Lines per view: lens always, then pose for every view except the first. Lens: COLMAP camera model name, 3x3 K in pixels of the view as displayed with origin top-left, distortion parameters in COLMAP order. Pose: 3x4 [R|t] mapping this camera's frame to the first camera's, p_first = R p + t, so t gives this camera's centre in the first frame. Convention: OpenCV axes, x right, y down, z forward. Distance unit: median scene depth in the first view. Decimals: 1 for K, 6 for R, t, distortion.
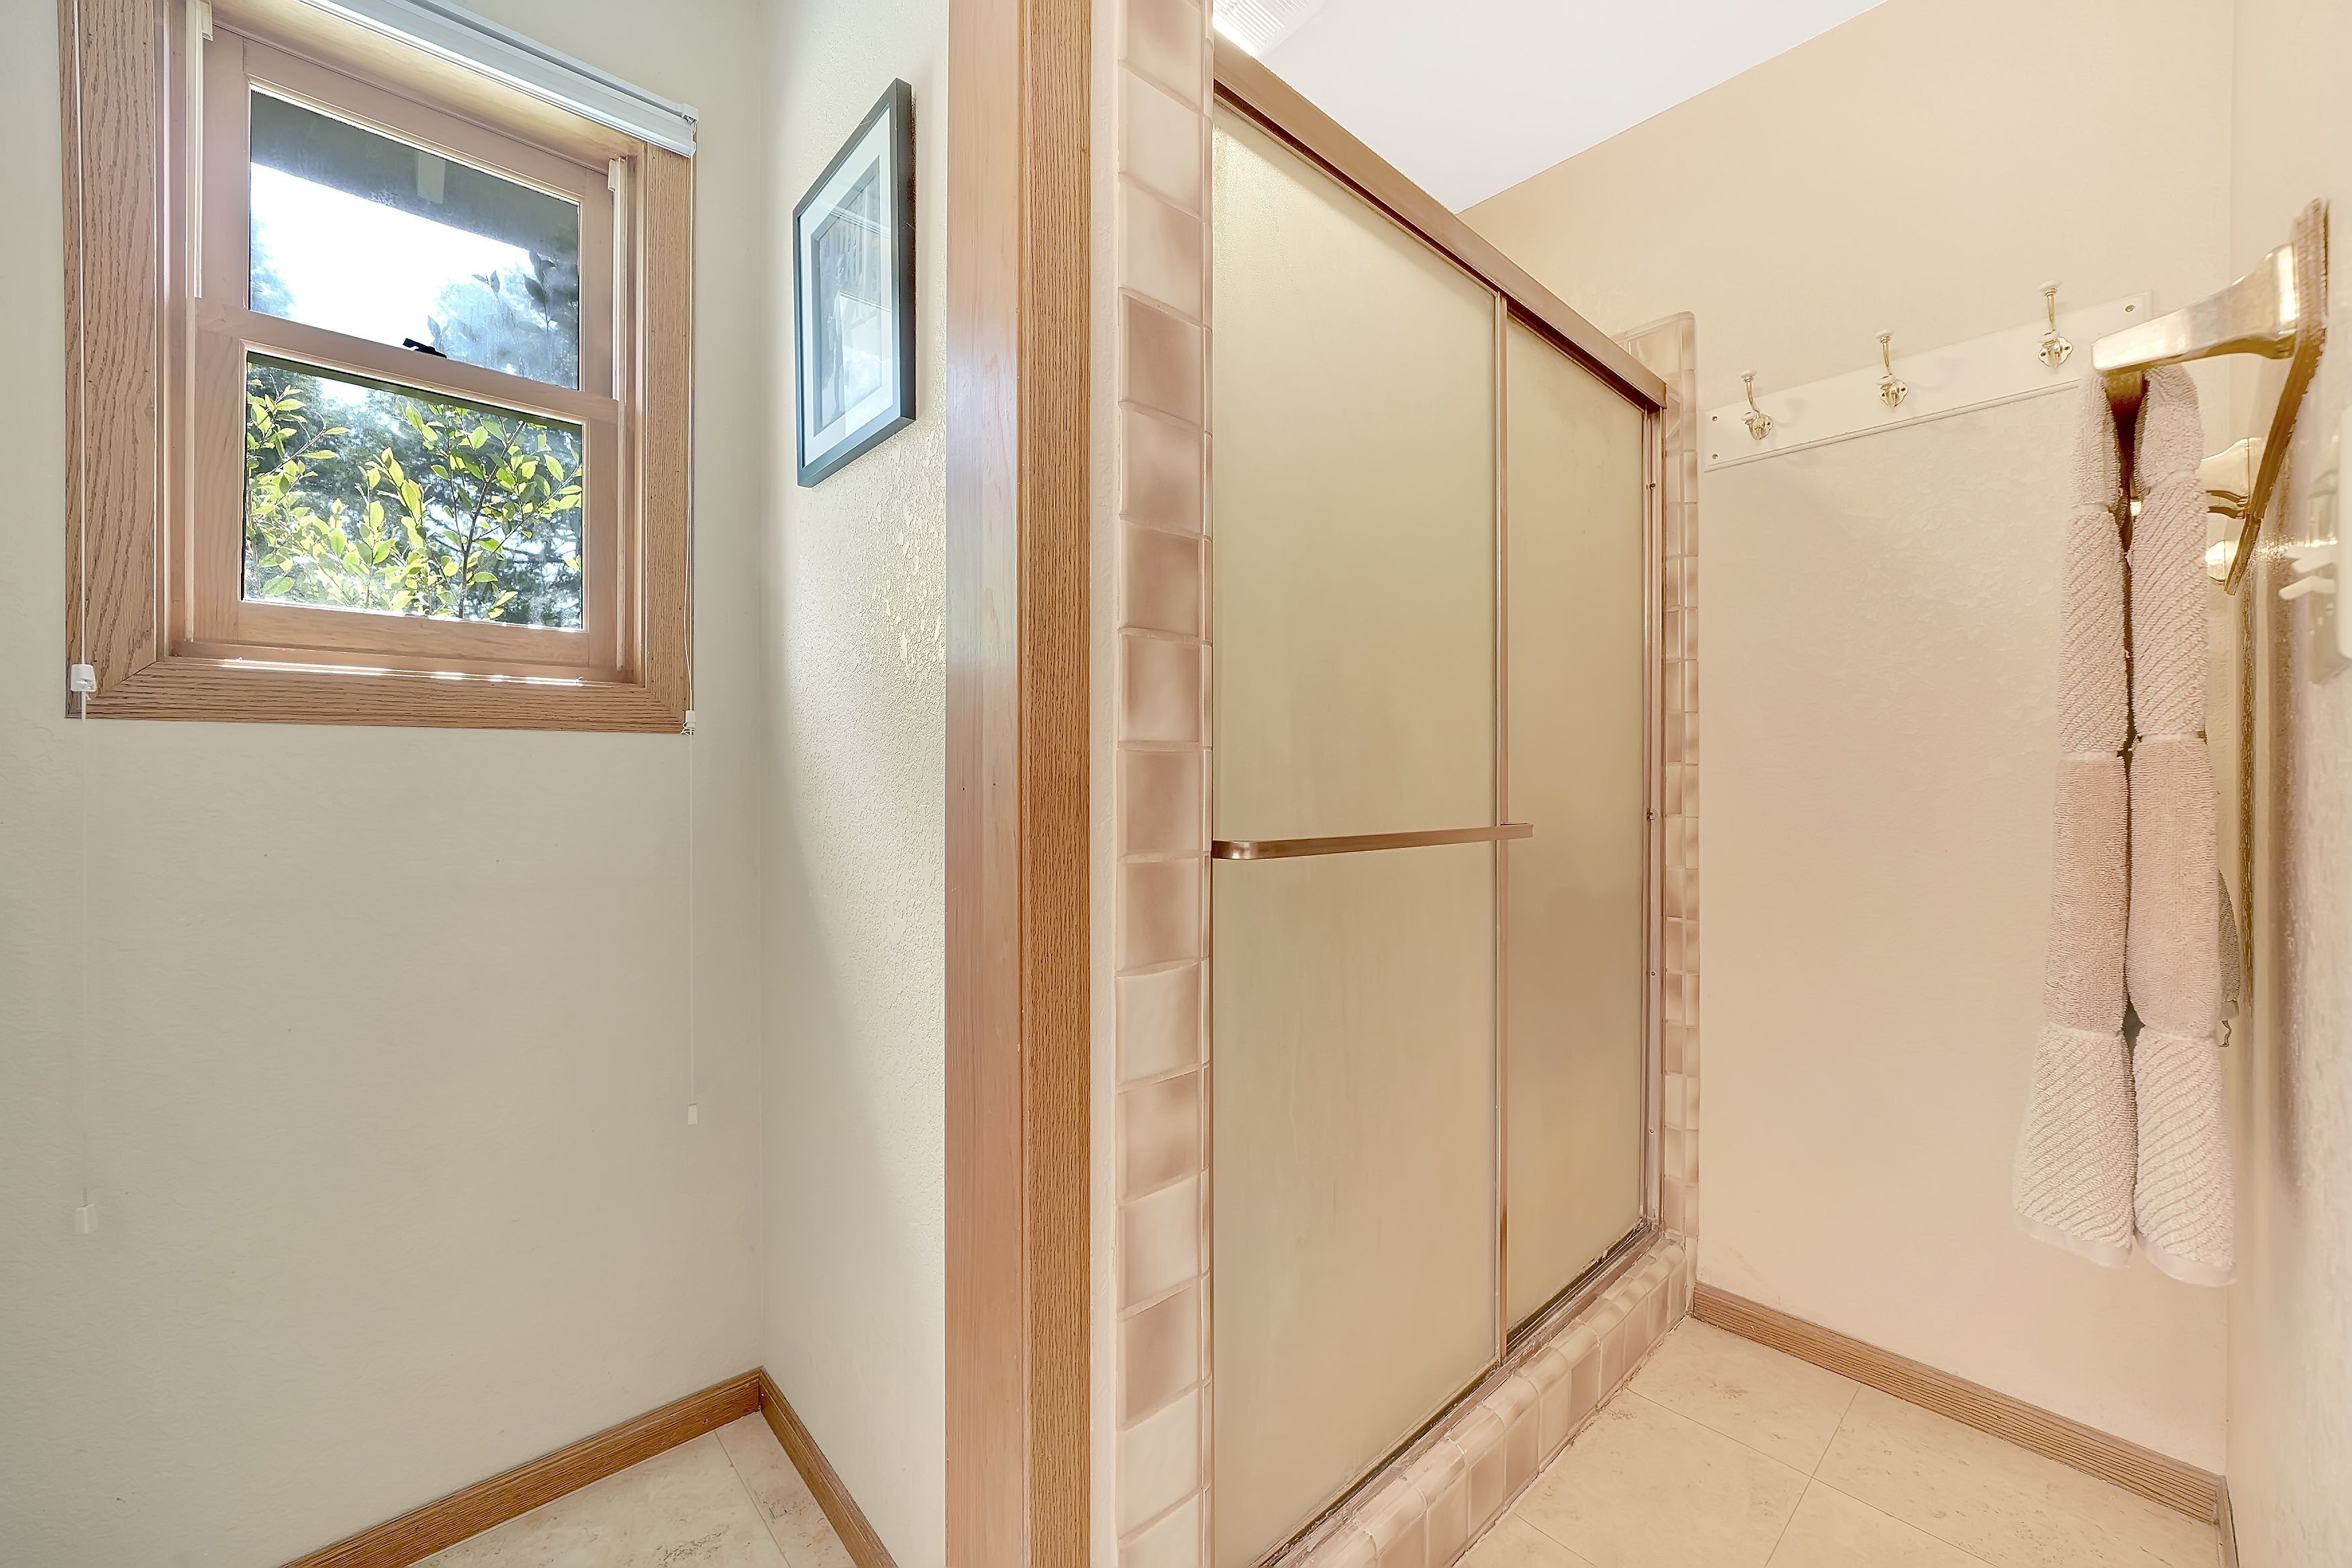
lens RADIAL K [[905.7, 0, 1178.7], [0, 905.7, 784.2], [0, 0, 1]] dist [-0.017484, -0.000162]
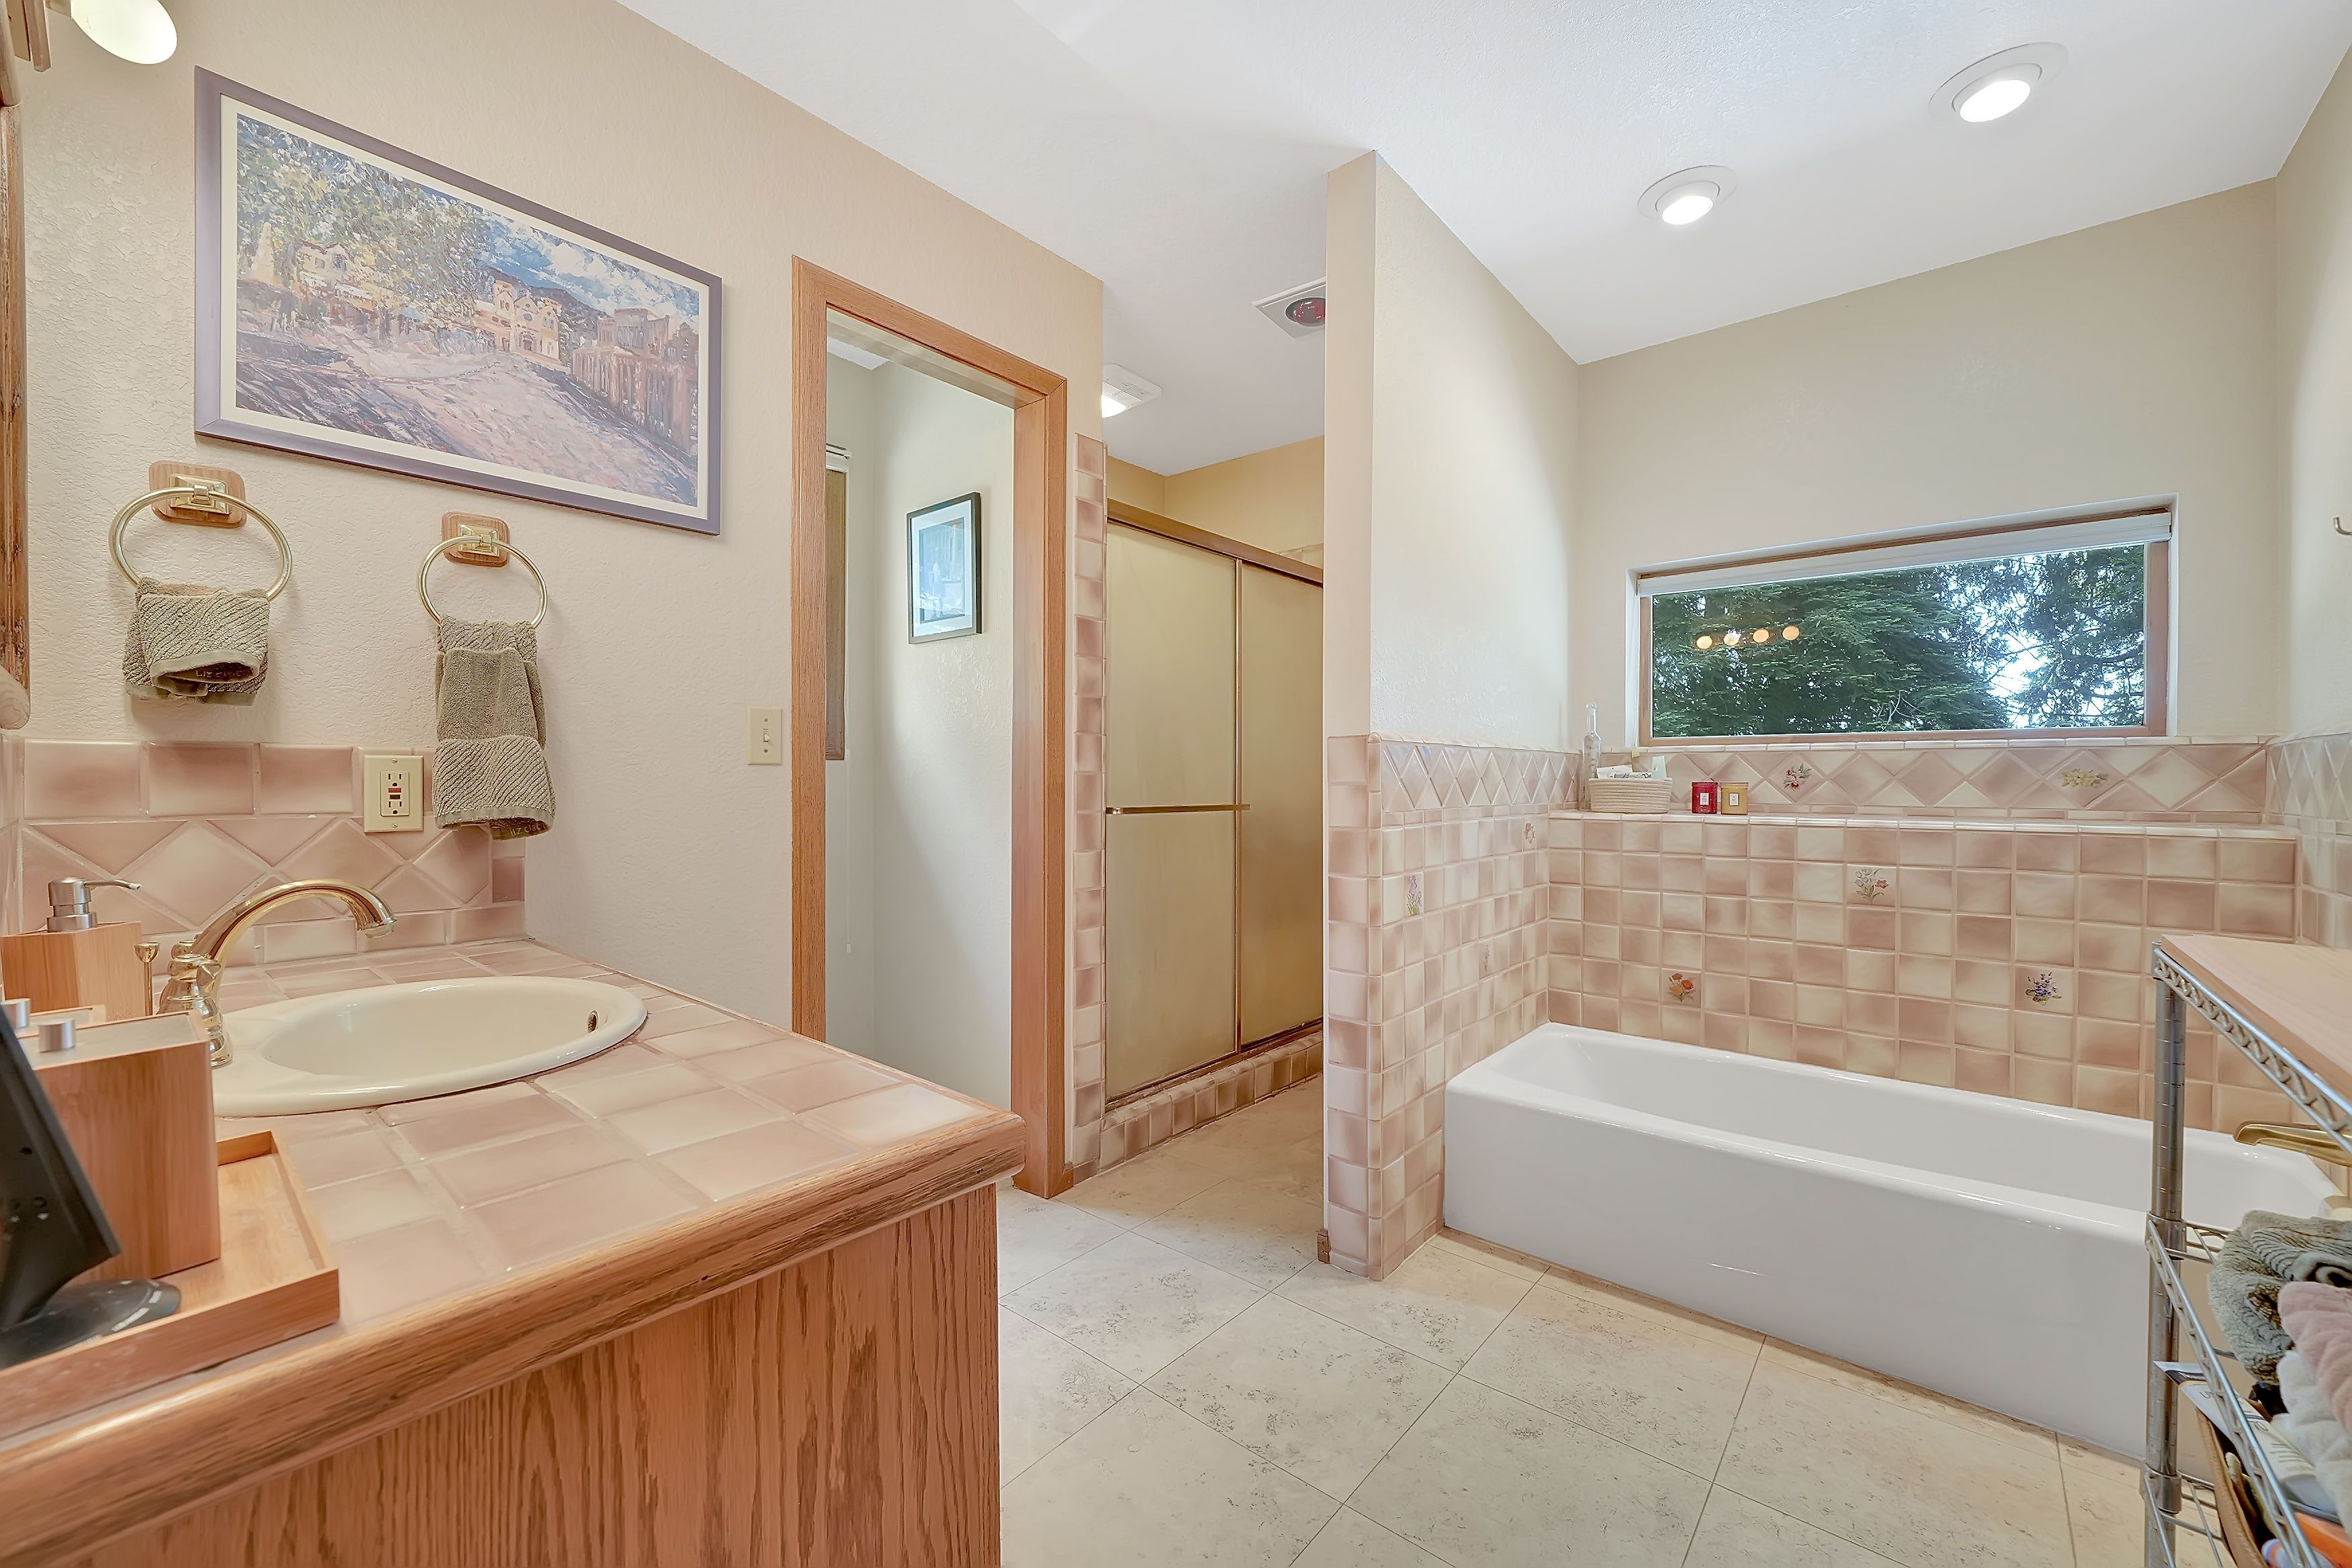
lens RADIAL K [[905.7, 0, 1168.6], [0, 905.7, 784.3], [0, 0, 1]] dist [-0.017484, -0.000162]
pose [[0.993510, 0.003059, 0.113703, -0.091178], [-0.003910, 0.999966, 0.007265, -0.028833], [-0.113677, -0.007663, 0.993488, -1.831032]]
